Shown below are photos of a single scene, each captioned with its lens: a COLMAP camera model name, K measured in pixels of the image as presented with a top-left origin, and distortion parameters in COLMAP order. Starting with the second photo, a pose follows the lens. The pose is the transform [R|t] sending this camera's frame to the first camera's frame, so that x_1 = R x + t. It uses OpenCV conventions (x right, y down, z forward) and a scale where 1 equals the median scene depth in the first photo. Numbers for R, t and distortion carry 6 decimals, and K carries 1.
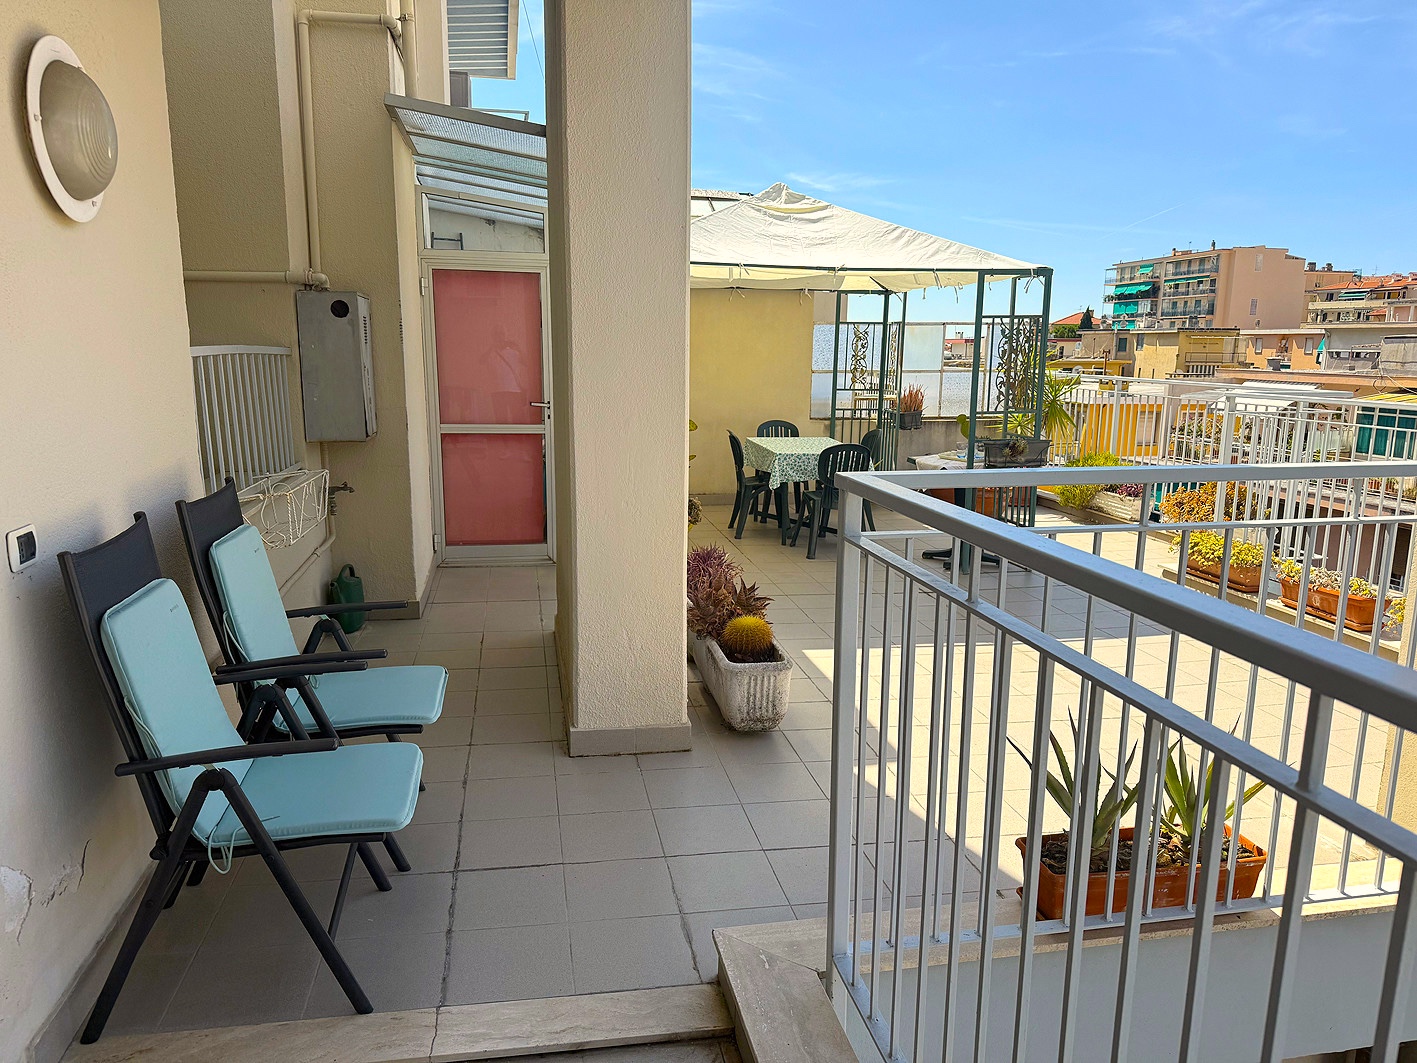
lens RADIAL K [[956.5, 0, 708.5], [0, 956.5, 531.5], [0, 0, 1]] dist [0.108052, -0.147932]
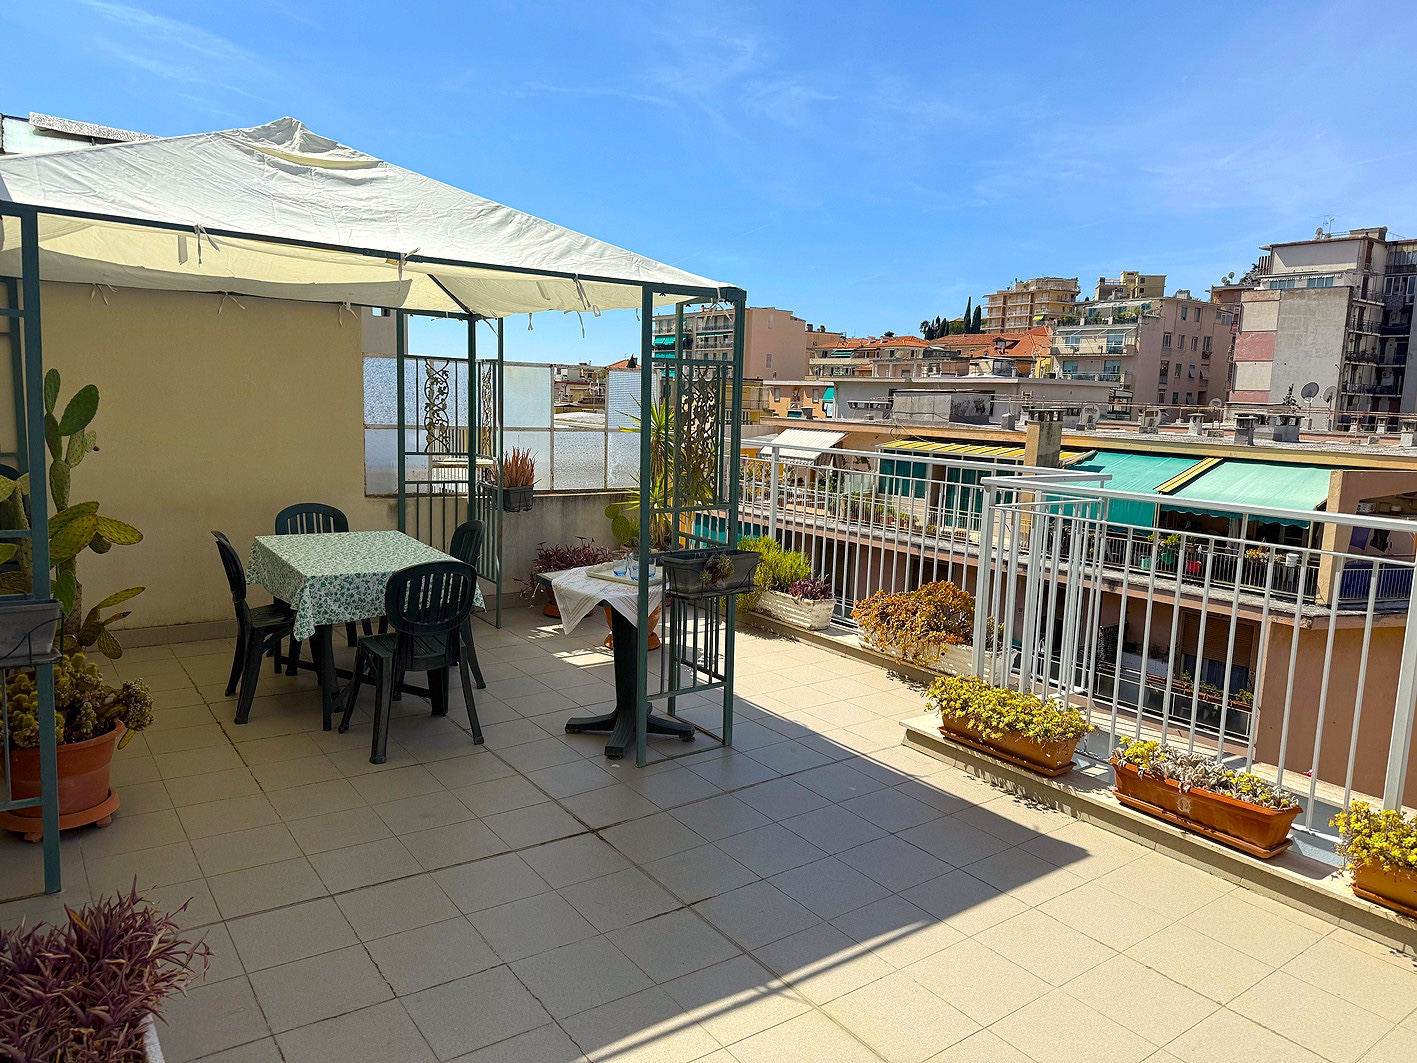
lens RADIAL K [[956.5, 0, 708.5], [0, 956.5, 531.5], [0, 0, 1]] dist [0.108052, -0.147932]
pose [[0.902160, -0.038749, 0.429659, 0.028732], [0.055239, 0.998135, -0.025969, -0.057990], [-0.427851, 0.047162, 0.902618, 0.270049]]
